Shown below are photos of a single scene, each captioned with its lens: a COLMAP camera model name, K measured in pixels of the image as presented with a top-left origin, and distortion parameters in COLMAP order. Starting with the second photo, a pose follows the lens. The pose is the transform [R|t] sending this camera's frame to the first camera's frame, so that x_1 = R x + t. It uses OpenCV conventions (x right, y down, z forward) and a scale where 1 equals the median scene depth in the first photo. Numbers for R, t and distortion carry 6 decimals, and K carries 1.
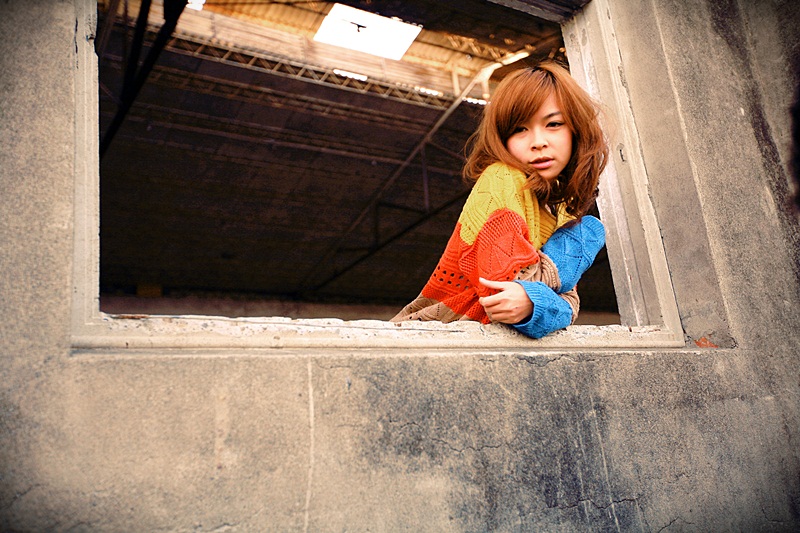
lens RADIAL K [[737.1, 0, 400.0], [0, 737.1, 266.5], [0, 0, 1]] dist [0.003234, 0.098400]
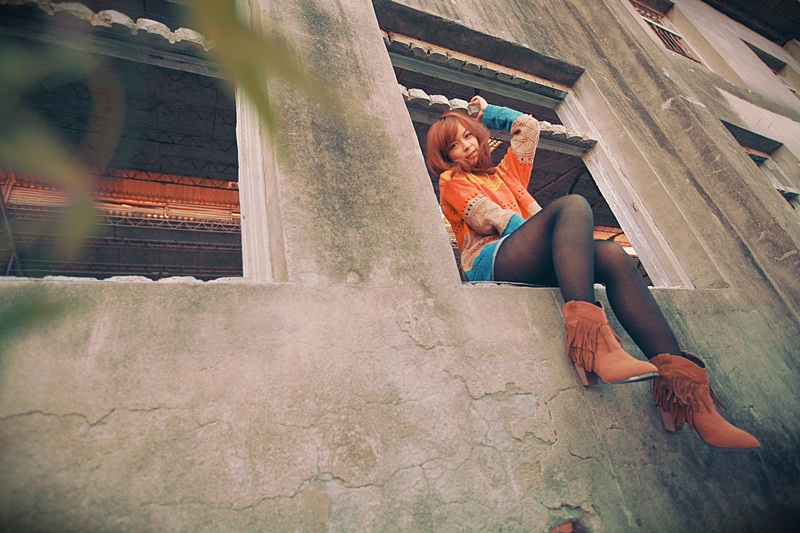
lens RADIAL K [[421.3, 0, 400.0], [0, 421.3, 266.5], [0, 0, 1]] dist [-0.063323, 0.039259]
pose [[0.985386, -0.150891, -0.079033, -0.264855], [0.132248, 0.970137, -0.203332, 0.148228], [0.107354, 0.189908, 0.975915, -0.117614]]
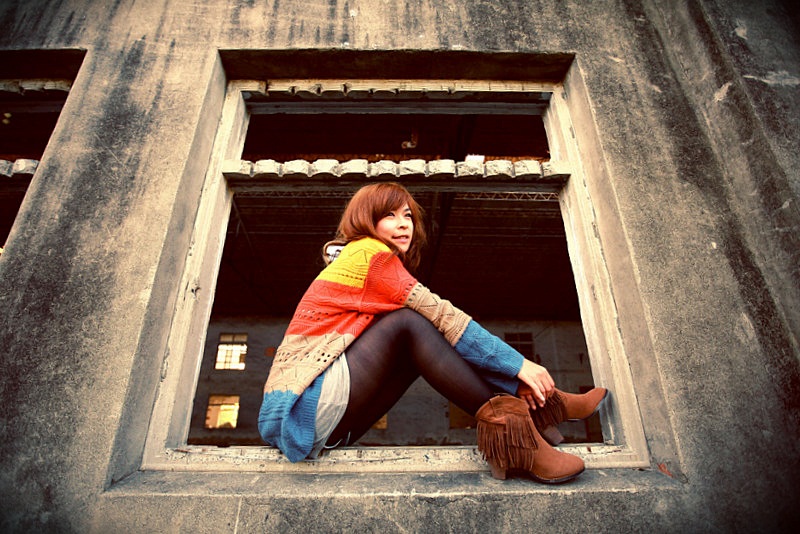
lens RADIAL K [[382.9, 0, 400.0], [0, 382.9, 267.0], [0, 0, 1]] dist [-0.042661, 0.009921]
pose [[0.851661, -0.096954, -0.515048, 0.376691], [0.055315, 0.993880, -0.095623, -0.162031], [0.521167, 0.052948, 0.851811, 0.285644]]
